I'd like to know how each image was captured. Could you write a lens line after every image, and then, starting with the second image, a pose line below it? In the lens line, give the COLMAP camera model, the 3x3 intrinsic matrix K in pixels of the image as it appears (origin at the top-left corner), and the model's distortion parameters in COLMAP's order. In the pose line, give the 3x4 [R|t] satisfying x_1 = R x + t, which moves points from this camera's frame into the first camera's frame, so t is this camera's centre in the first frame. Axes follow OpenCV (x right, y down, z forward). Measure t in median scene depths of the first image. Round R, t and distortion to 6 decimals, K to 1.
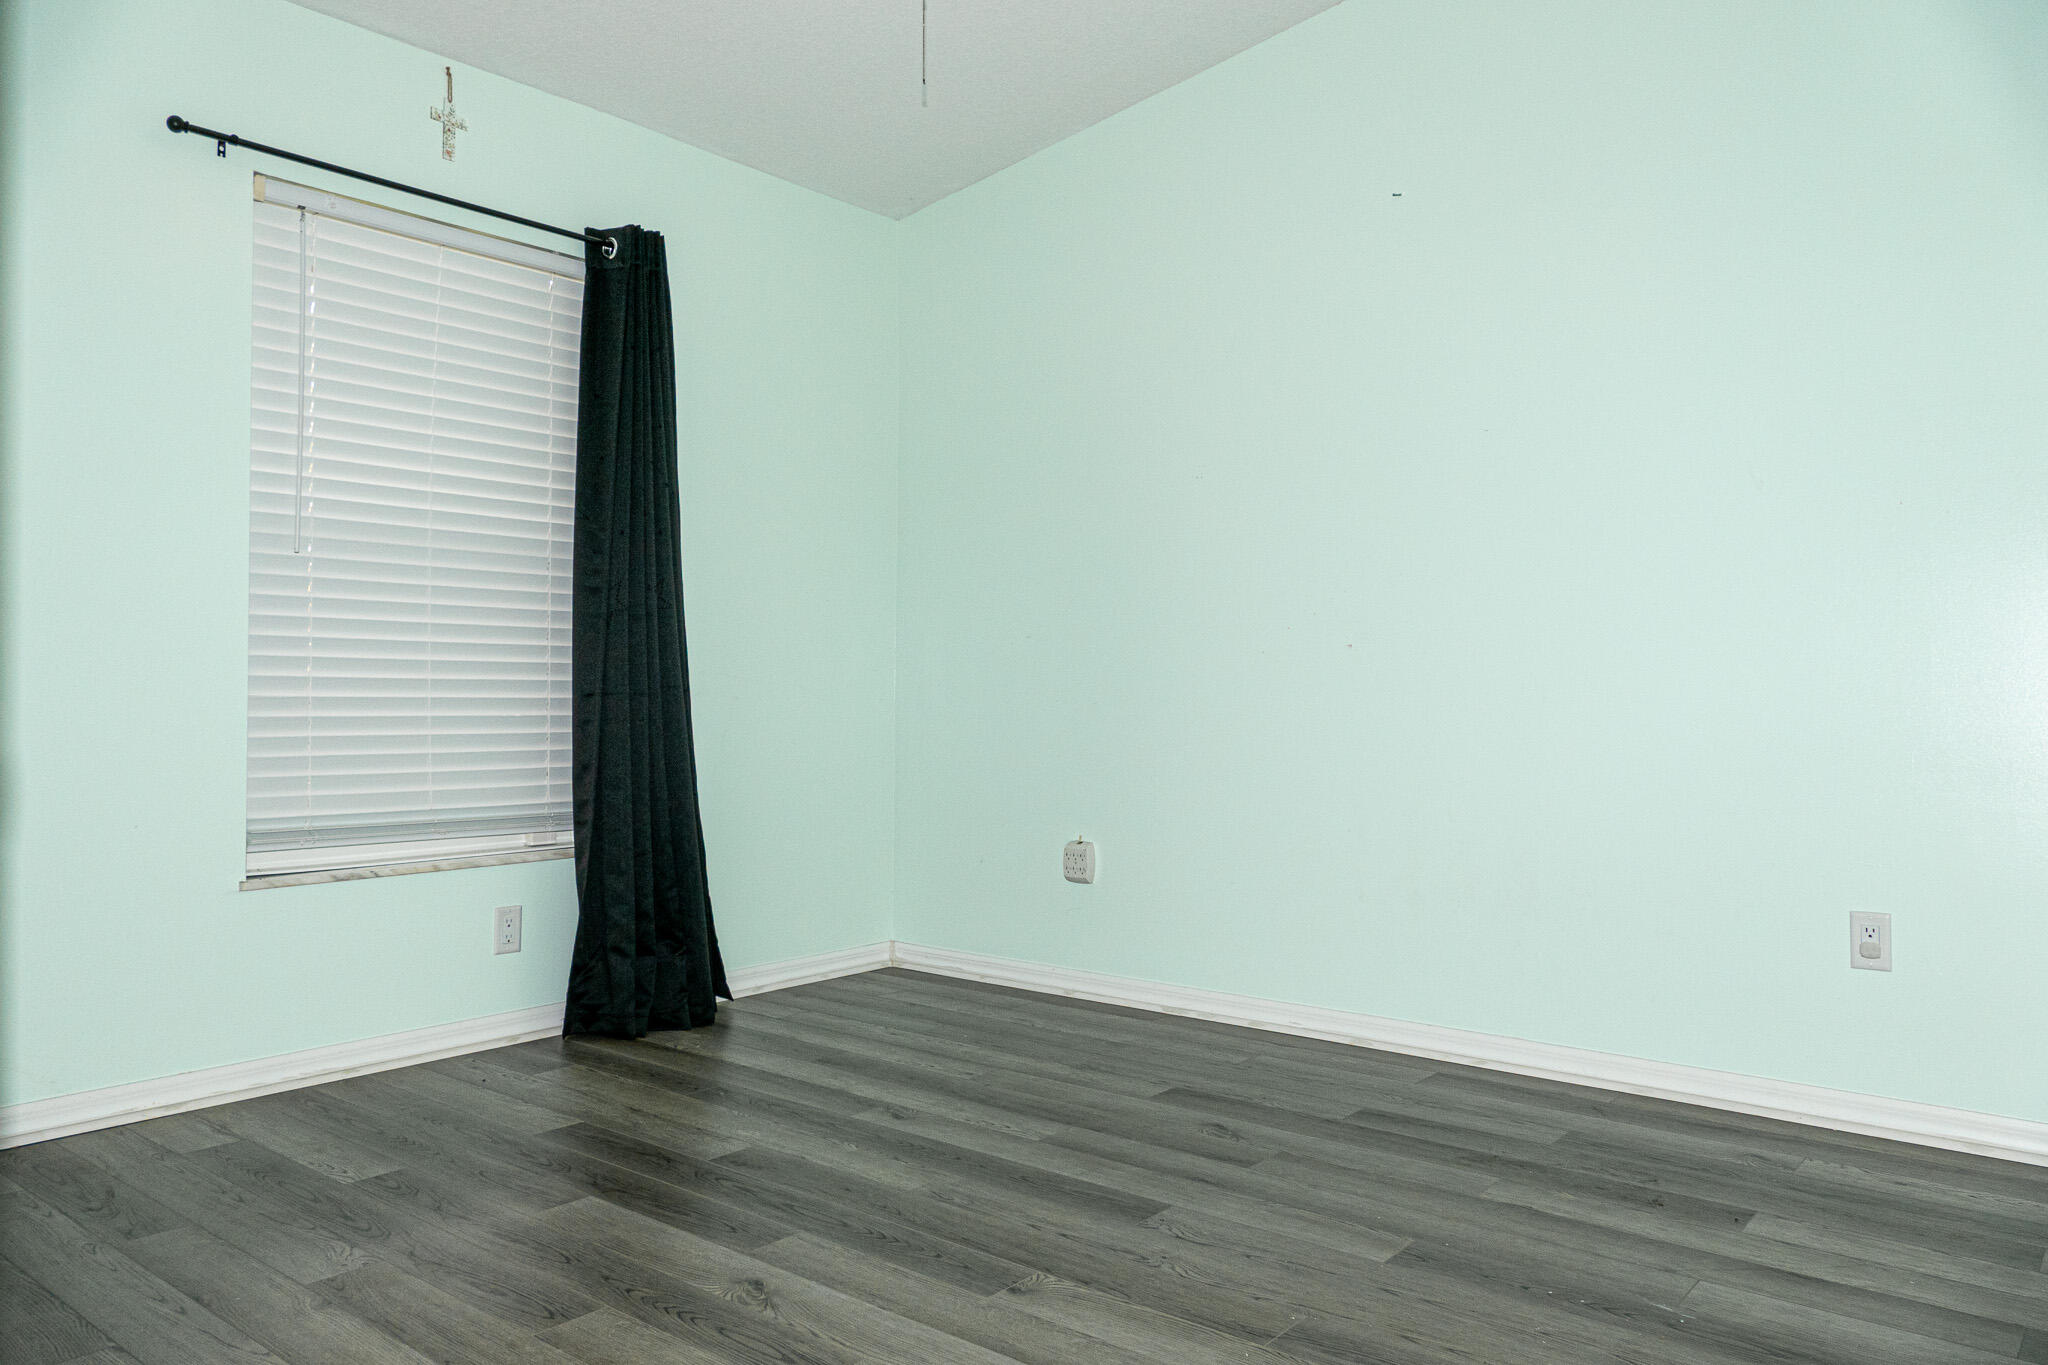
lens RADIAL K [[1462.7, 0, 1025.9], [0, 1462.7, 685.5], [0, 0, 1]] dist [-0.017615, 0.012720]
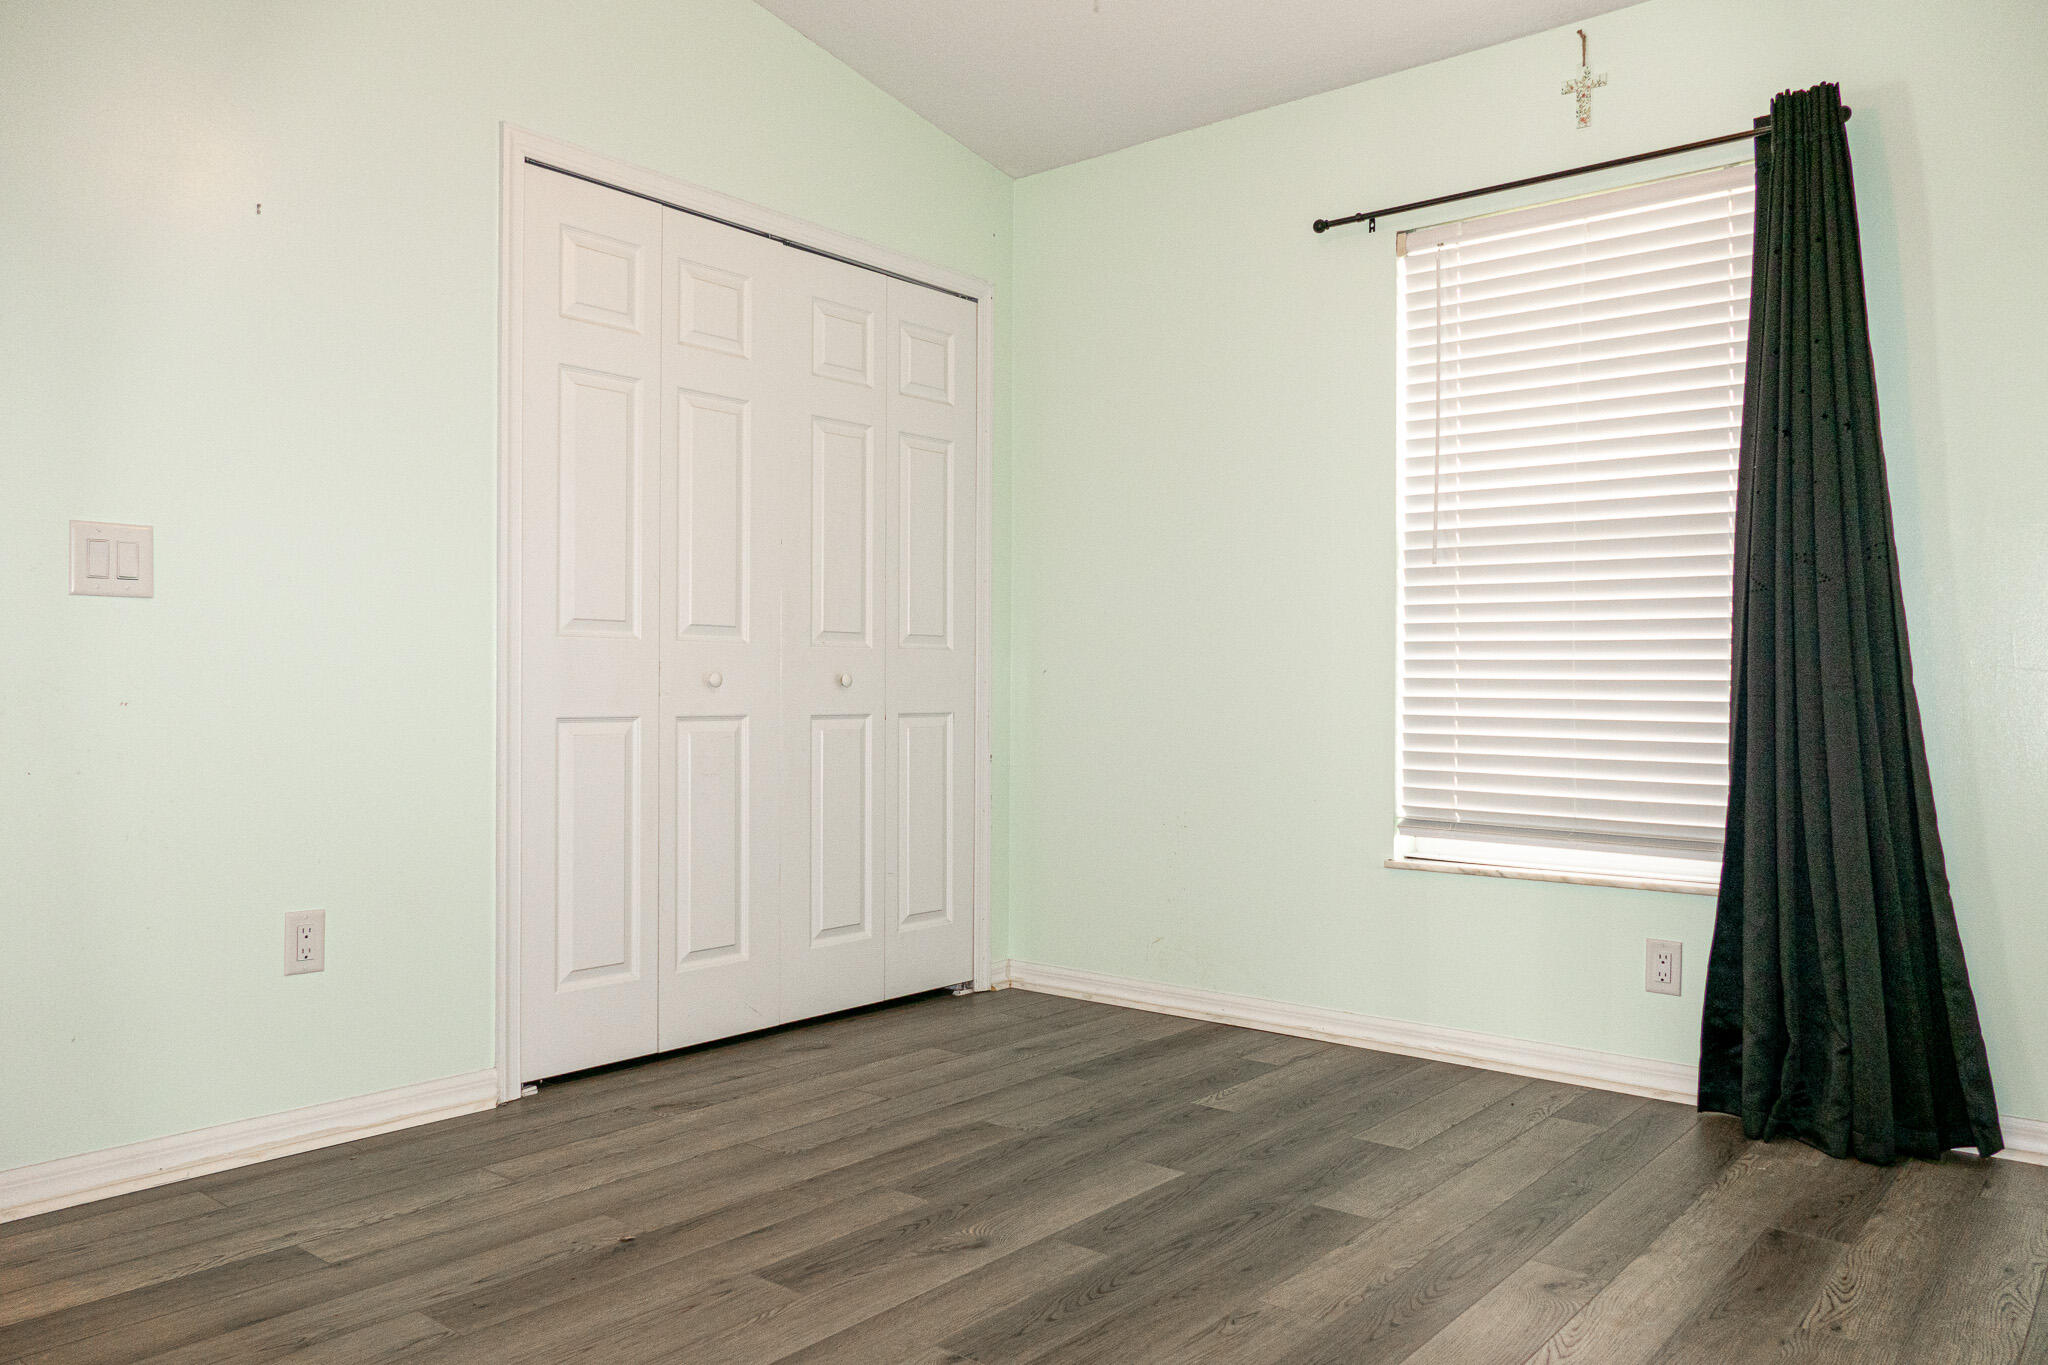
lens RADIAL K [[1462.7, 0, 1026.9], [0, 1462.7, 681.9], [0, 0, 1]] dist [-0.017615, 0.012720]
pose [[-0.006690, -0.012543, -0.999899, 0.722494], [-0.007398, 0.999895, -0.012493, 0.015367], [0.999950, 0.007314, -0.006782, 0.866444]]
